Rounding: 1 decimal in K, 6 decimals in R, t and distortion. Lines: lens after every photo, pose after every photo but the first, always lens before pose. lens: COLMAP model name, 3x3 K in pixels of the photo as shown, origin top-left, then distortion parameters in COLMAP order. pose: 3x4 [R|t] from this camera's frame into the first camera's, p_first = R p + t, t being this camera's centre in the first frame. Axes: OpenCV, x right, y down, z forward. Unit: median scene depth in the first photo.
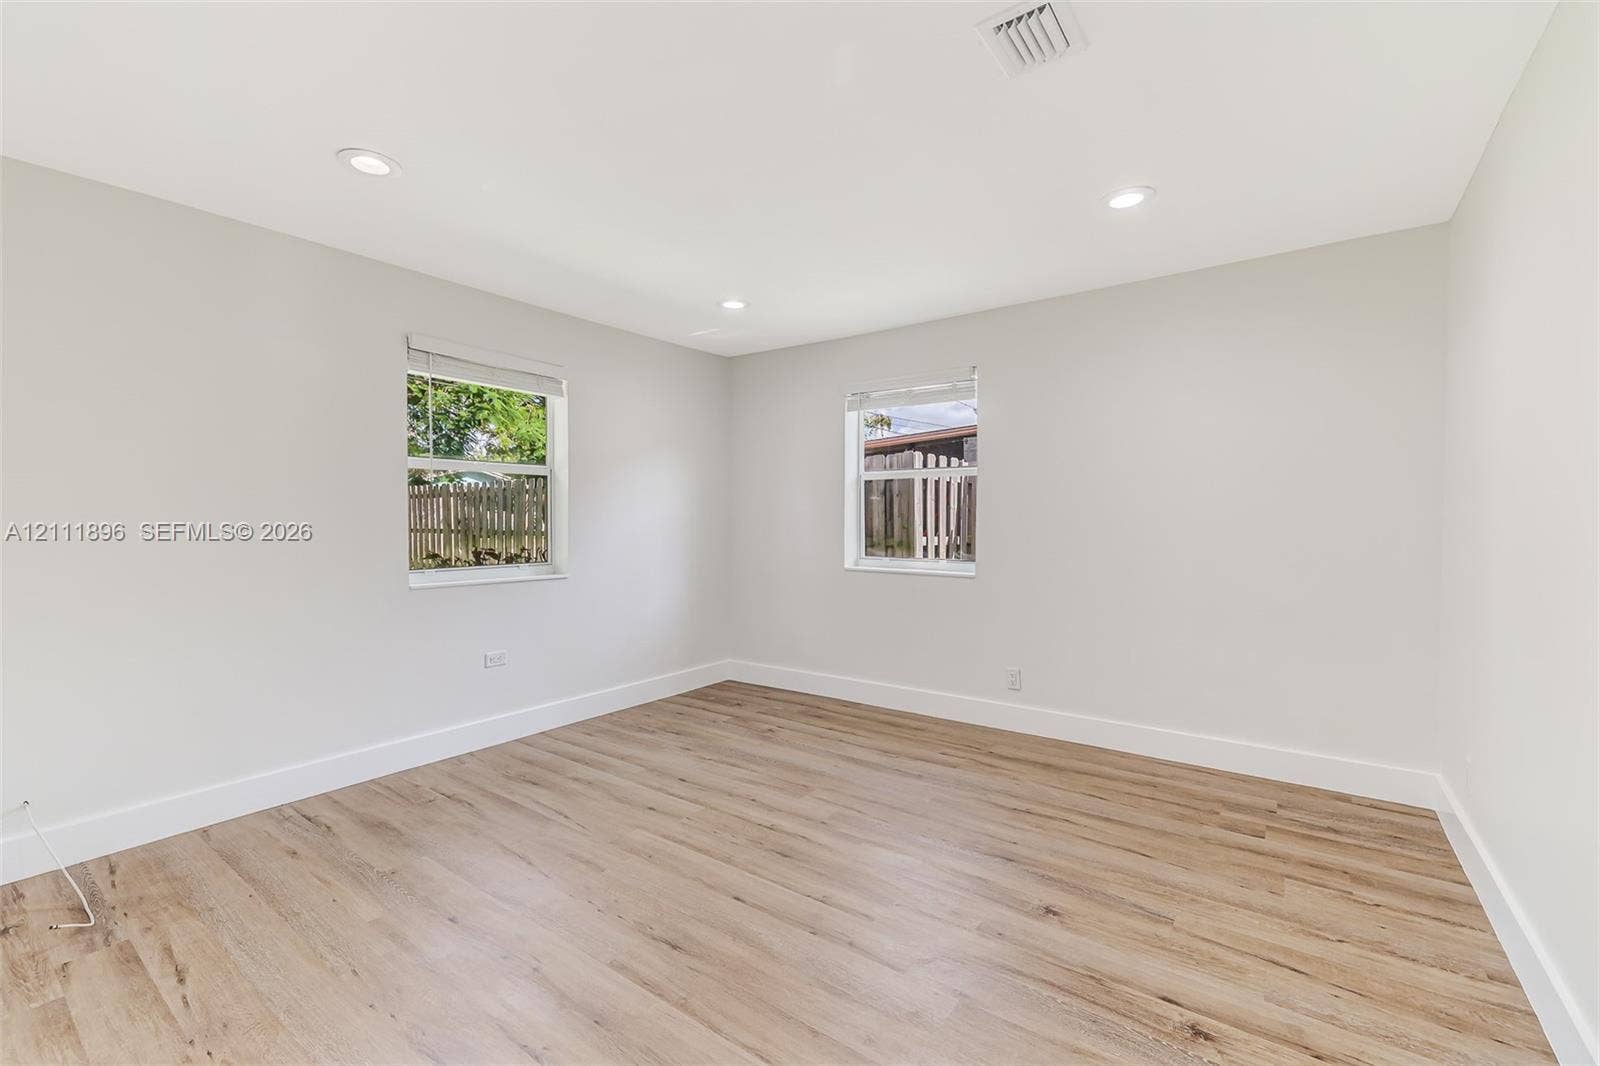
lens RADIAL K [[674.9, 0, 786.4], [0, 674.9, 522.6], [0, 0, 1]] dist [-0.000714, 0.000000]
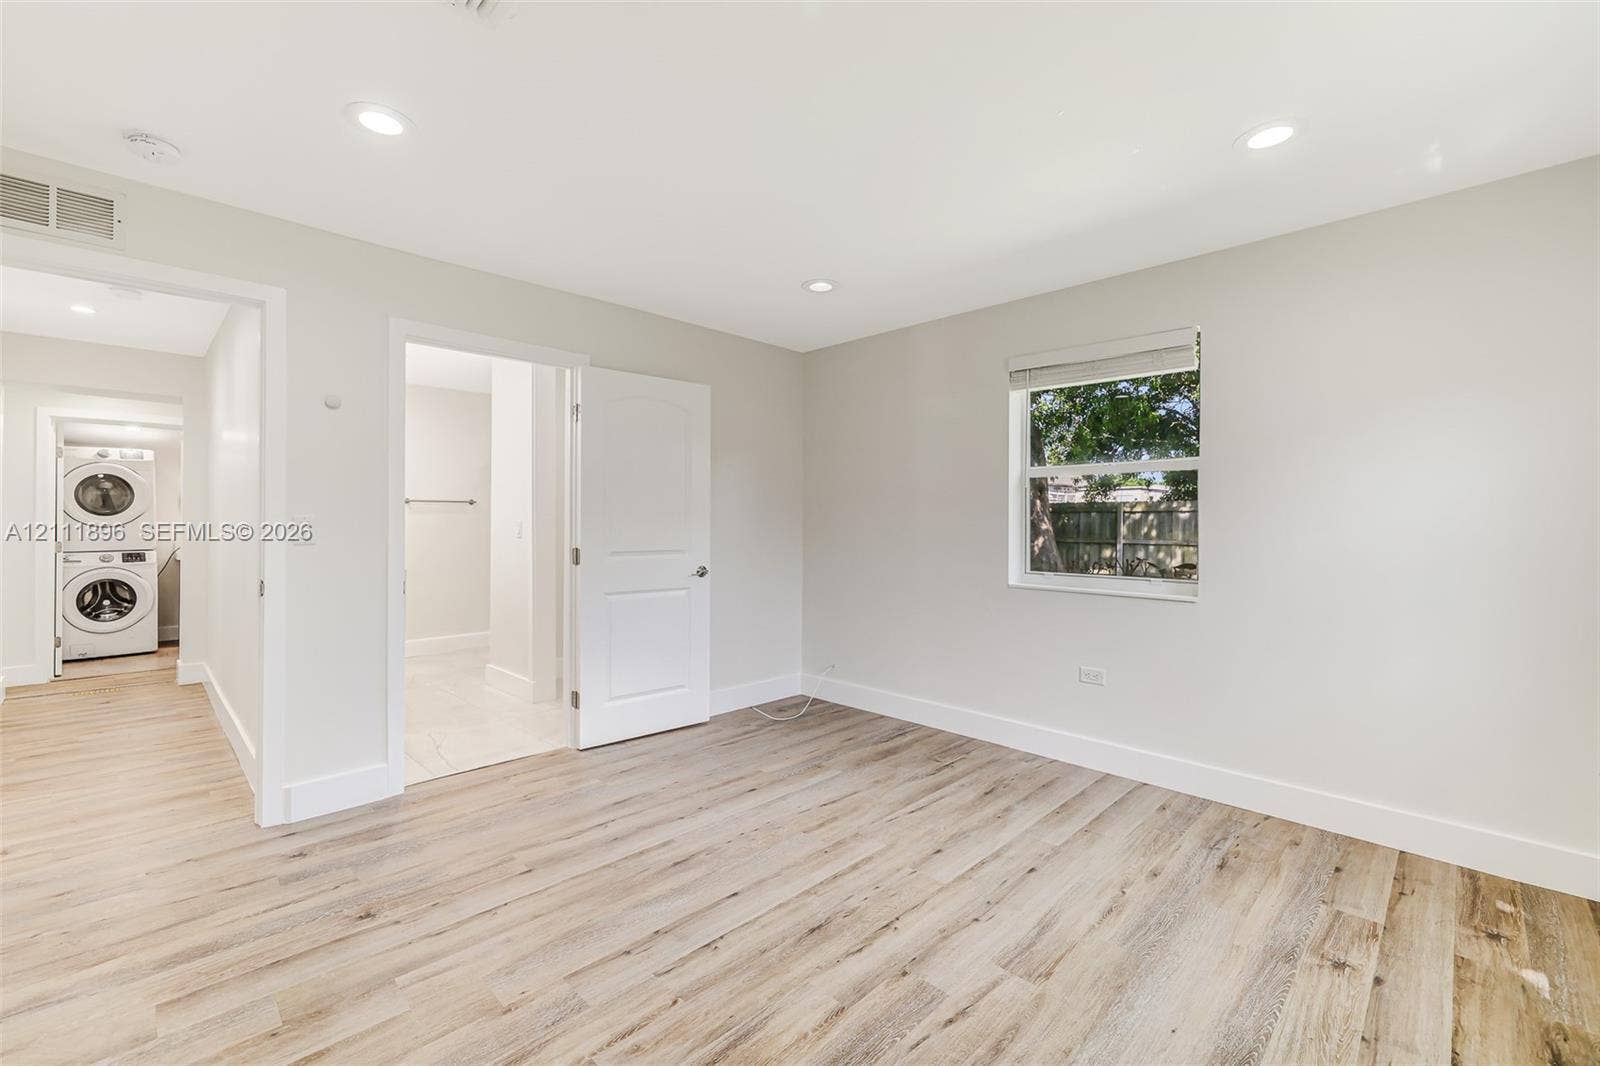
lens RADIAL K [[674.9, 0, 786.4], [0, 674.9, 522.6], [0, 0, 1]] dist [-0.000714, 0.000000]
pose [[-0.149333, 0.002006, -0.988785, 0.654921], [-0.008953, 0.999954, 0.003380, -0.010217], [0.988746, 0.009357, -0.149308, 0.860230]]
